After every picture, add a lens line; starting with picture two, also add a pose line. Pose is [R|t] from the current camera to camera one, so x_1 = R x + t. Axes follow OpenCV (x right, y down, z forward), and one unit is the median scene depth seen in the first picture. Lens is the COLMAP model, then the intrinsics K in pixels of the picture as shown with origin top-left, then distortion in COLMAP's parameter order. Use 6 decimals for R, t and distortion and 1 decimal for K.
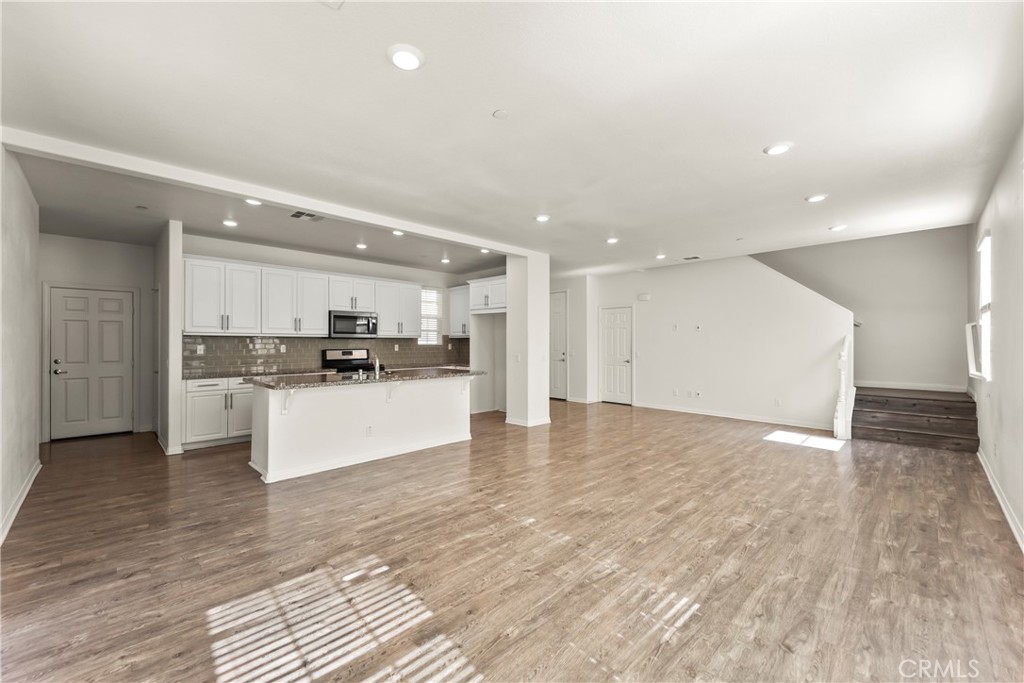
lens RADIAL K [[409.3, 0, 512.0], [0, 409.3, 341.5], [0, 0, 1]] dist [0.001527, 0.000079]
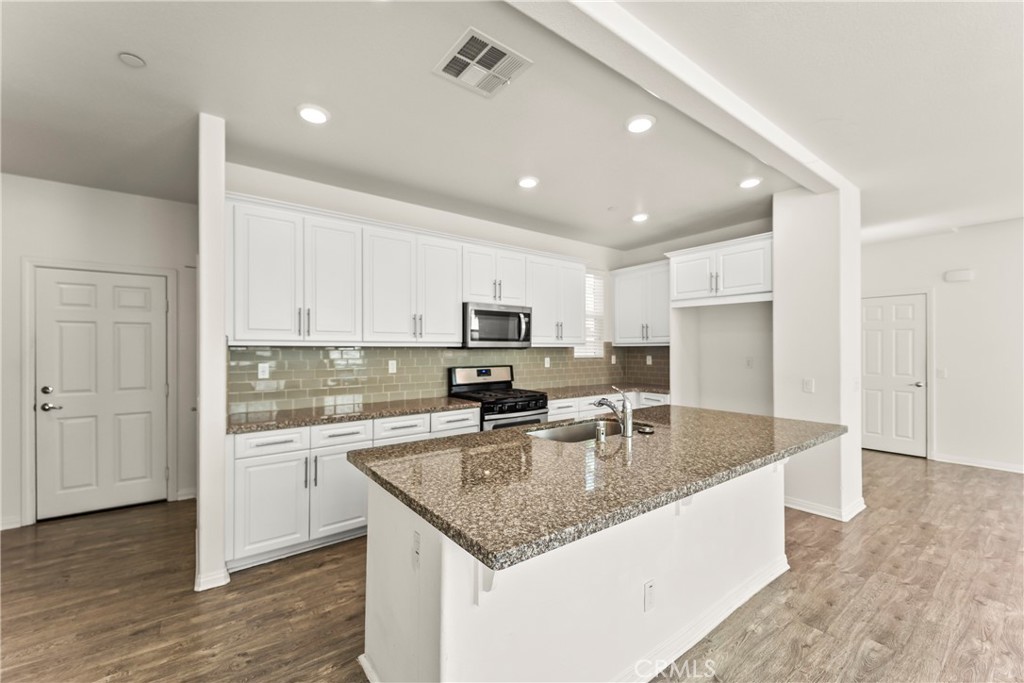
lens RADIAL K [[412.7, 0, 506.6], [0, 412.7, 347.7], [0, 0, 1]] dist [0.012469, 0.000078]
pose [[0.988986, -0.002684, -0.147984, -0.294498], [0.002827, 0.999996, 0.000762, -0.010102], [0.147981, -0.001172, 0.988990, 0.414069]]
